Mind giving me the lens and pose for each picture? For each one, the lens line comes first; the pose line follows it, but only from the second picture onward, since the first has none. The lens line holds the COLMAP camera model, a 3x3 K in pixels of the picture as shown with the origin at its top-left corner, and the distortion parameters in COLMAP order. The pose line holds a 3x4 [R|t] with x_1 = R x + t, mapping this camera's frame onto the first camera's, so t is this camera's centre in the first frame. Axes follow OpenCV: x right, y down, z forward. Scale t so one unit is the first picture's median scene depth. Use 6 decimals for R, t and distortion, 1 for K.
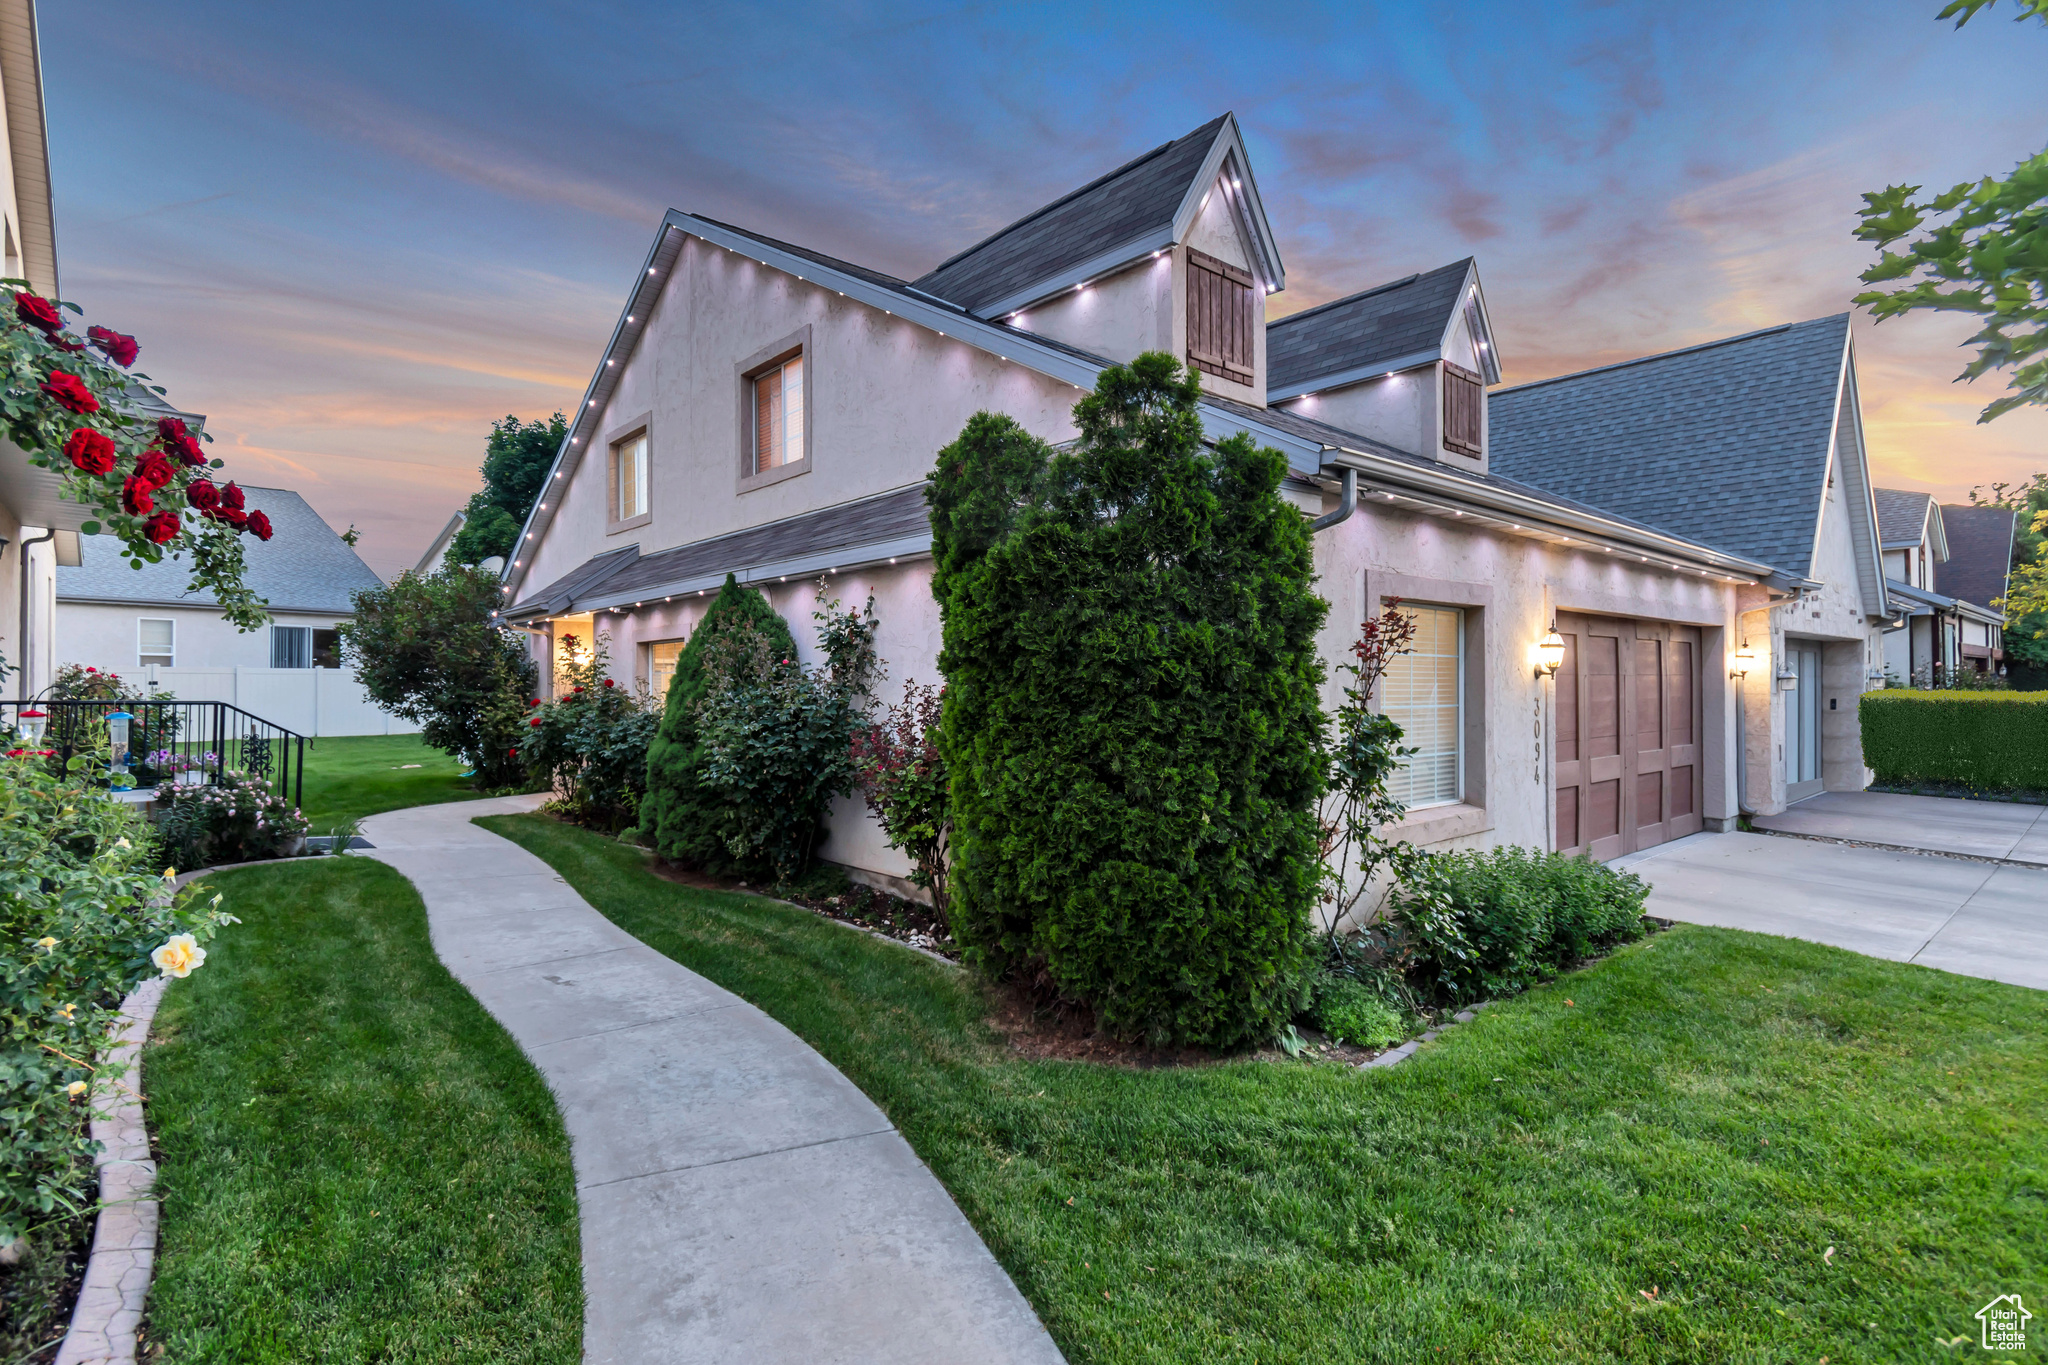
lens RADIAL K [[1000.3, 0, 1027.4], [0, 1000.3, 680.6], [0, 0, 1]] dist [0.002625, -0.002048]
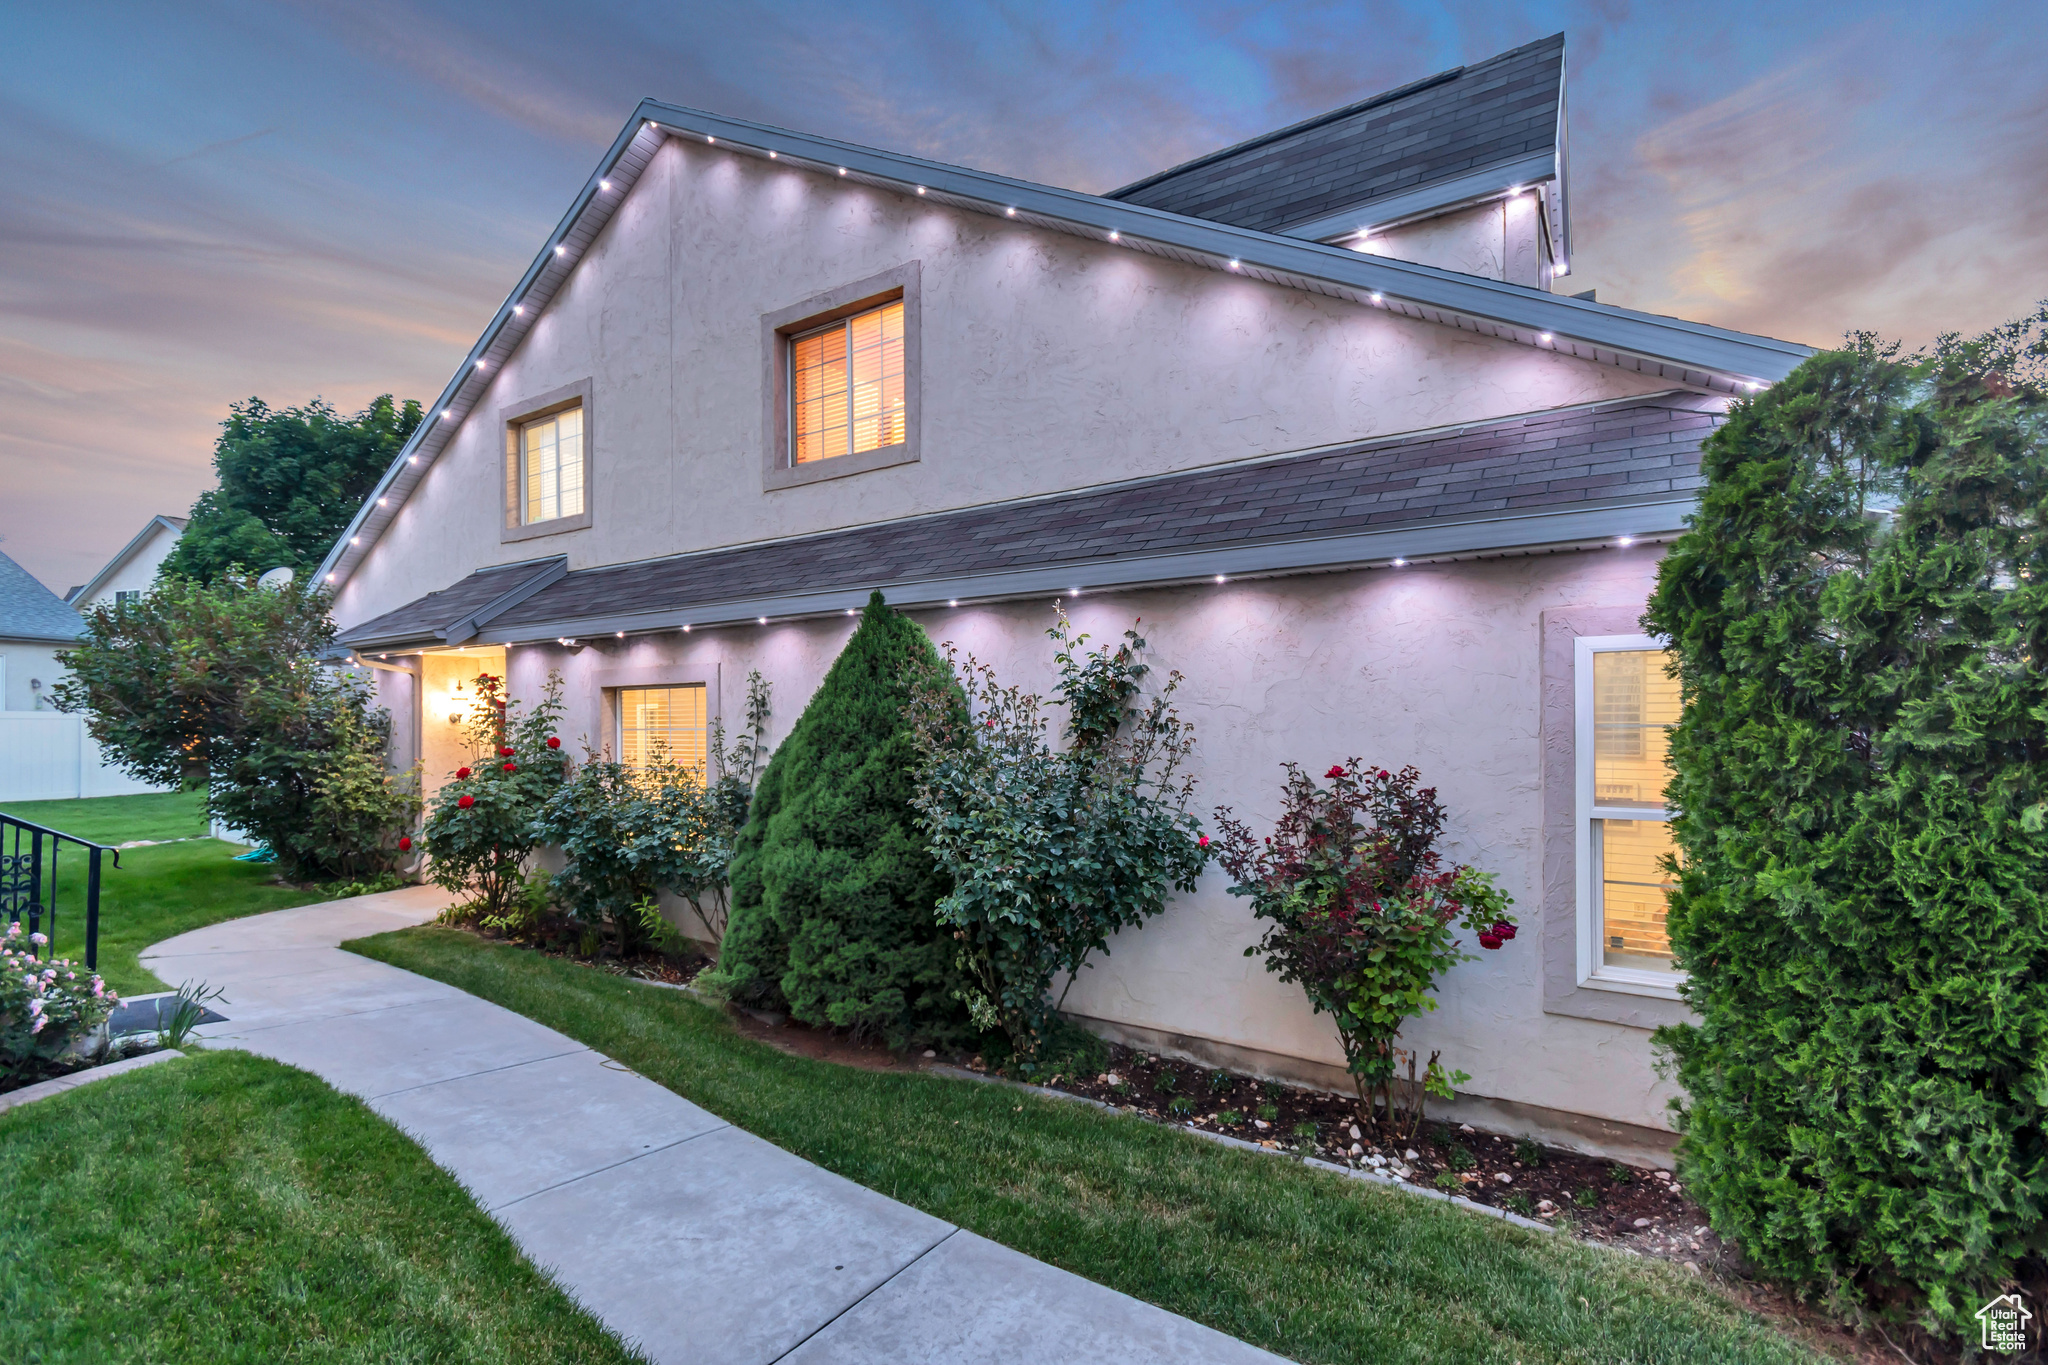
lens RADIAL K [[924.8, 0, 1012.6], [0, 924.8, 730.6], [0, 0, 1]] dist [0.004259, 0.000198]
pose [[0.966089, 0.002475, 0.258196, -0.409465], [-0.004847, 0.999952, 0.008551, -0.020726], [-0.258162, -0.009512, 0.966055, 0.403891]]
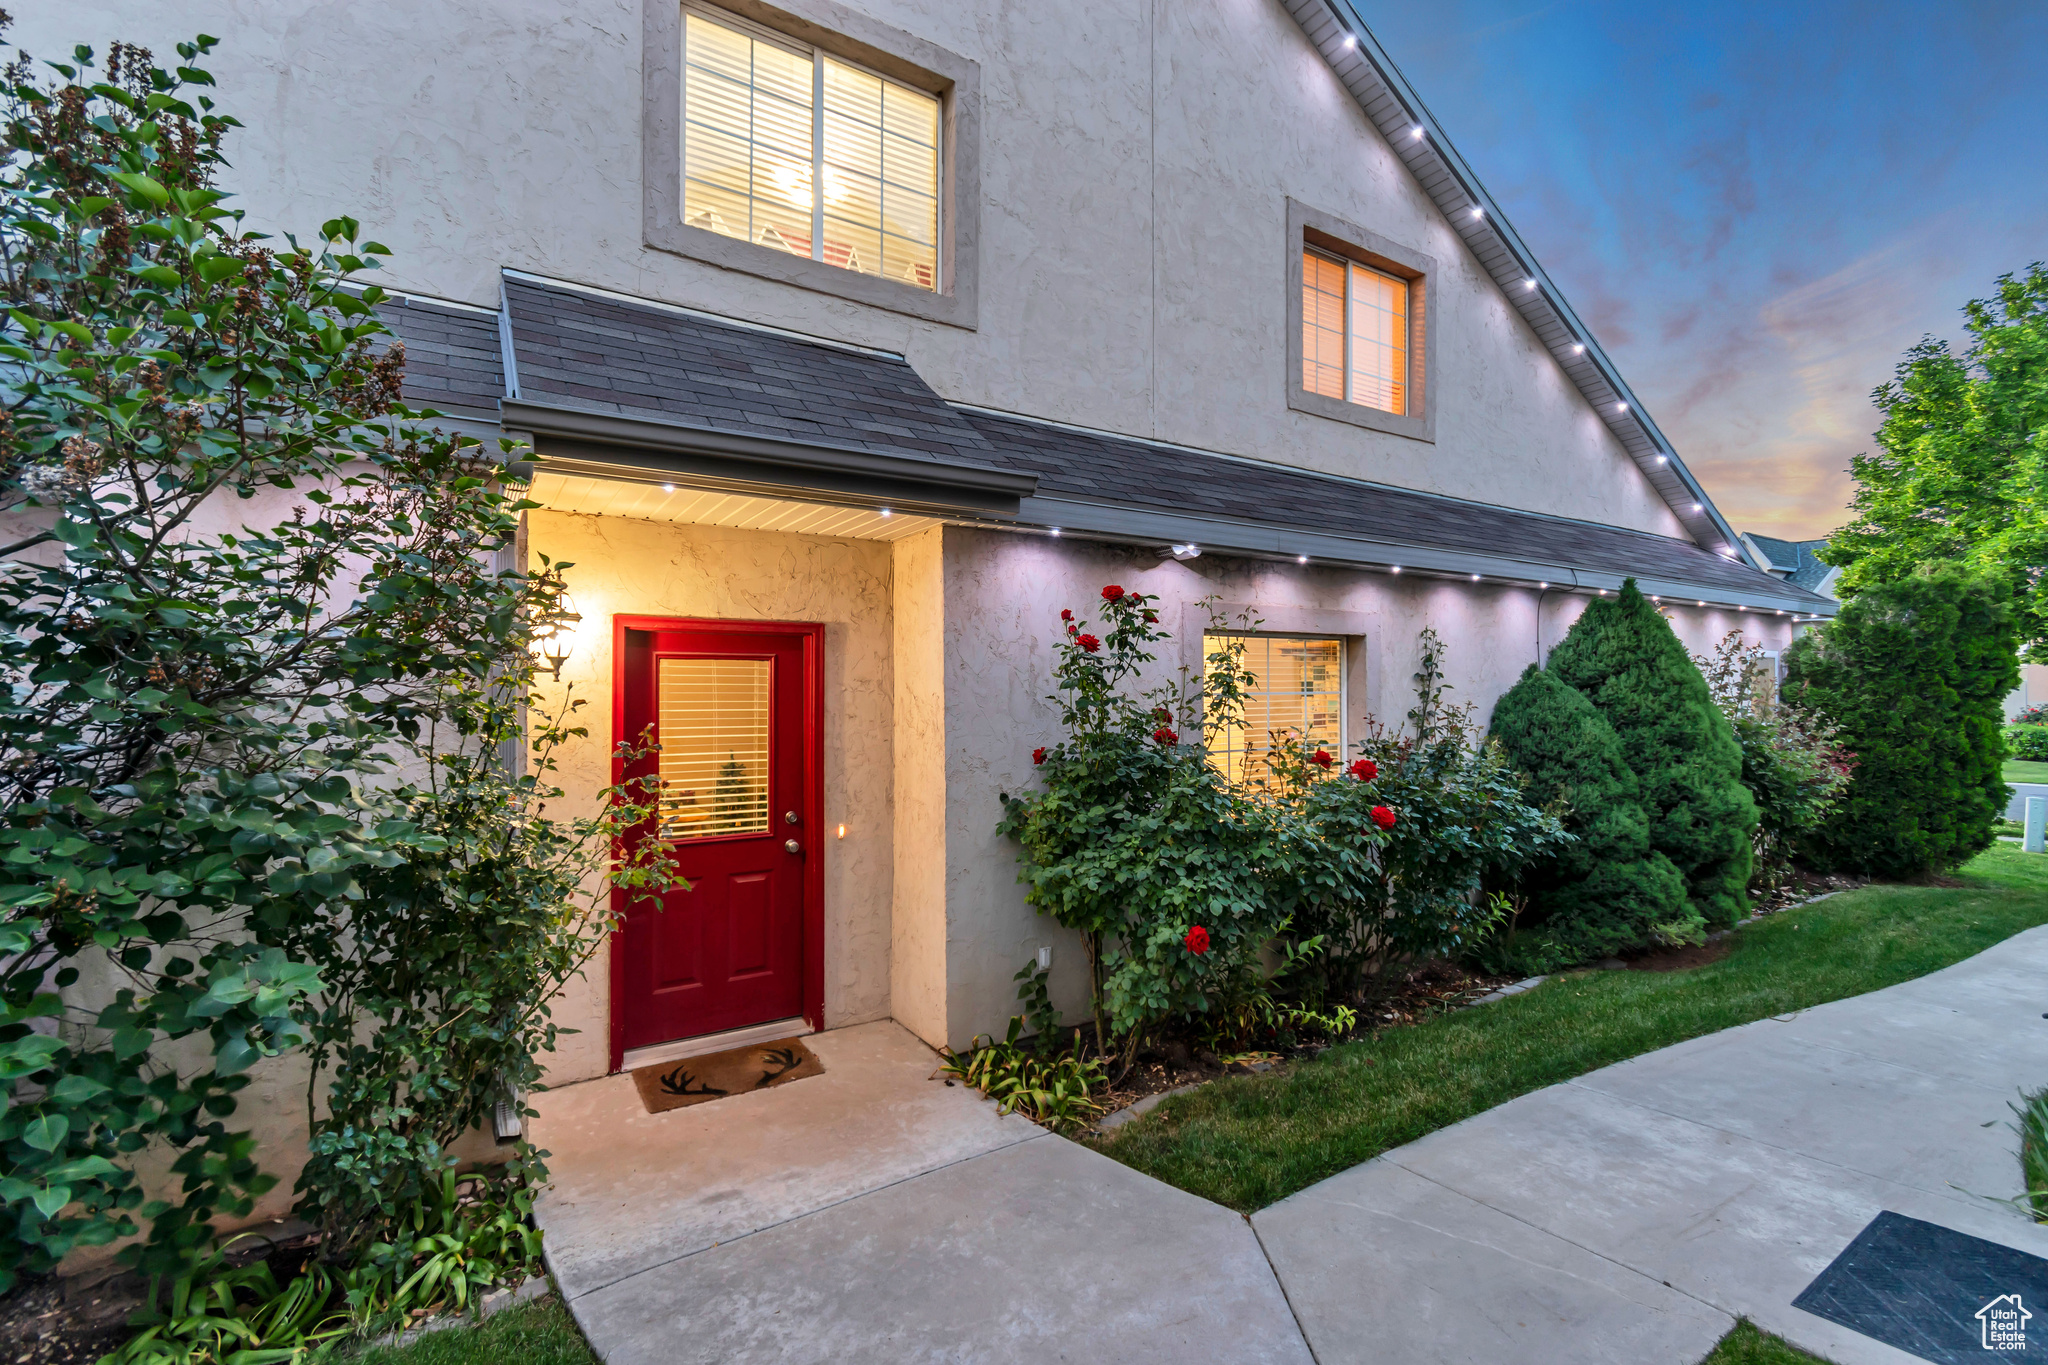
lens RADIAL K [[905.3, 0, 1026.0], [0, 905.3, 686.0], [0, 0, 1]] dist [0.002715, -0.000301]
pose [[0.150721, 0.009780, 0.988528, -1.226323], [-0.002063, 0.999952, -0.009578, -0.010813], [-0.988574, -0.000595, 0.150734, 1.520405]]
